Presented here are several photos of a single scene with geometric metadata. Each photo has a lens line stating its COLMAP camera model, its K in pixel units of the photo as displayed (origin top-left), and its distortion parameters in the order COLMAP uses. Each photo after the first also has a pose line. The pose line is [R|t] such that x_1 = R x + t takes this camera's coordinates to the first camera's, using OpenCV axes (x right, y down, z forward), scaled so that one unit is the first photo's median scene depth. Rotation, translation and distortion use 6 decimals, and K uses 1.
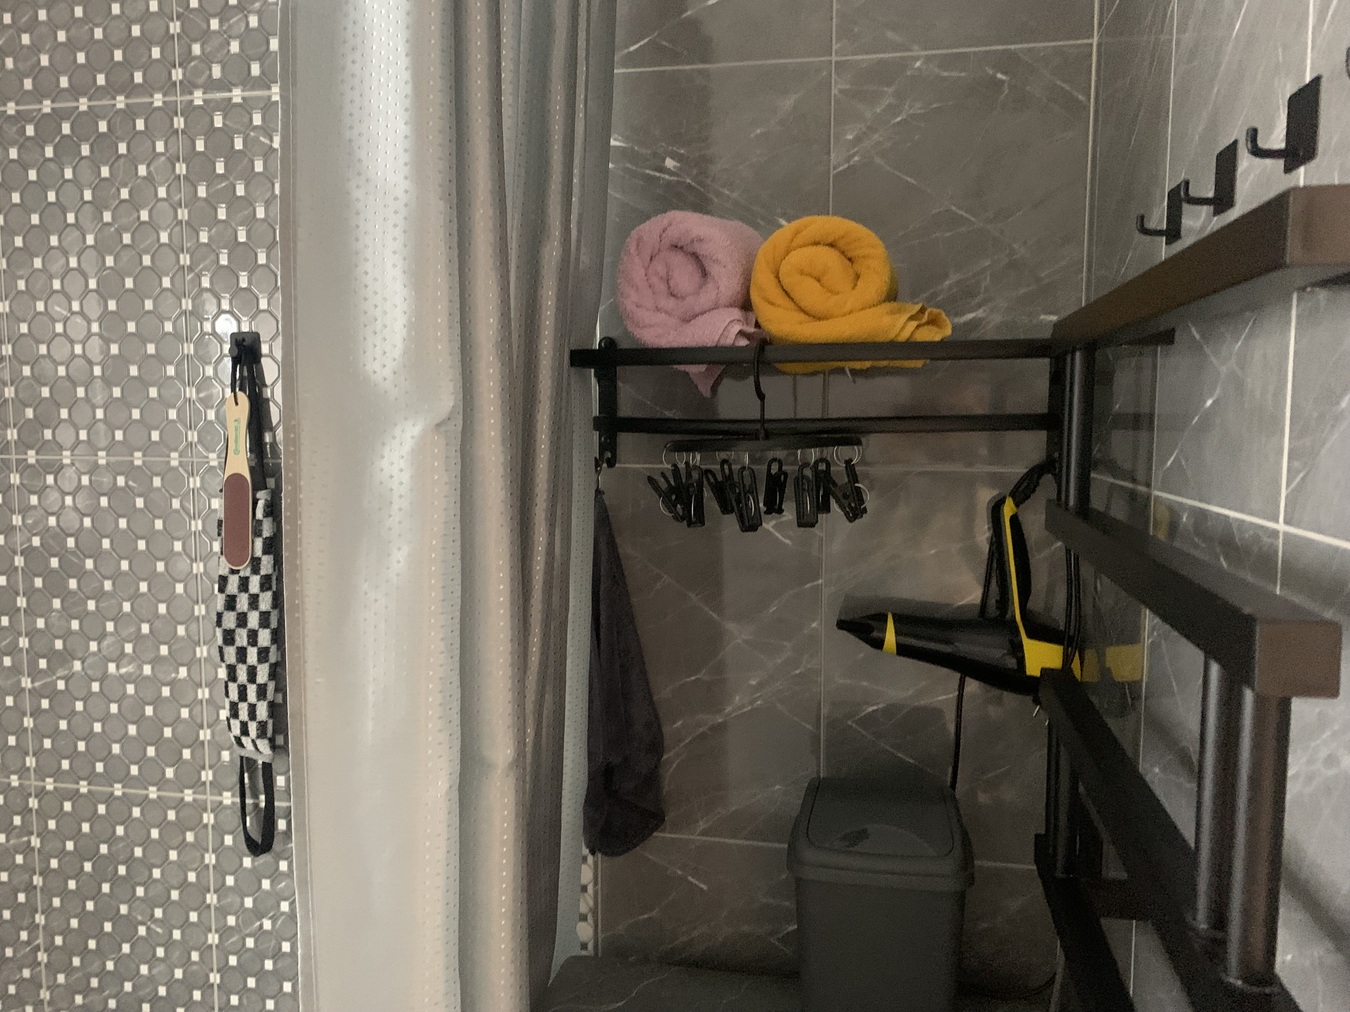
lens RADIAL K [[1038.8, 0, 674.8], [0, 1038.8, 516.6], [0, 0, 1]] dist [0.035627, -0.029571]
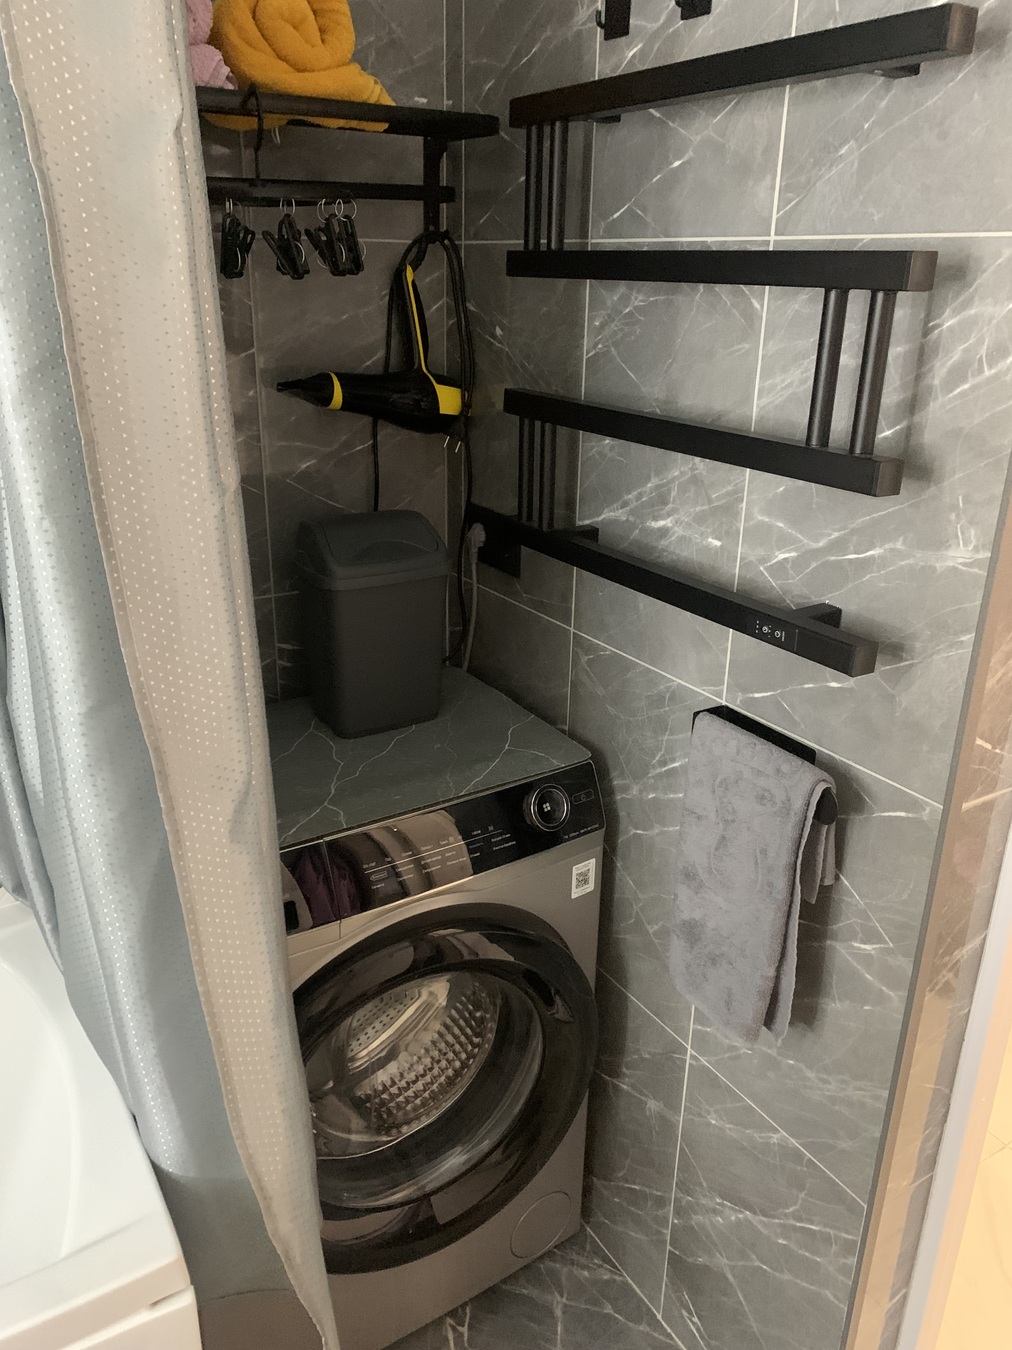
lens RADIAL K [[1029.7, 0, 506.0], [0, 1029.7, 675.0], [0, 0, 1]] dist [0.063549, -0.079642]
pose [[0.706963, -0.244077, 0.663800, -0.509486], [0.049925, 0.953445, 0.297407, 0.081744], [-0.705486, -0.177115, 0.686236, 0.016244]]
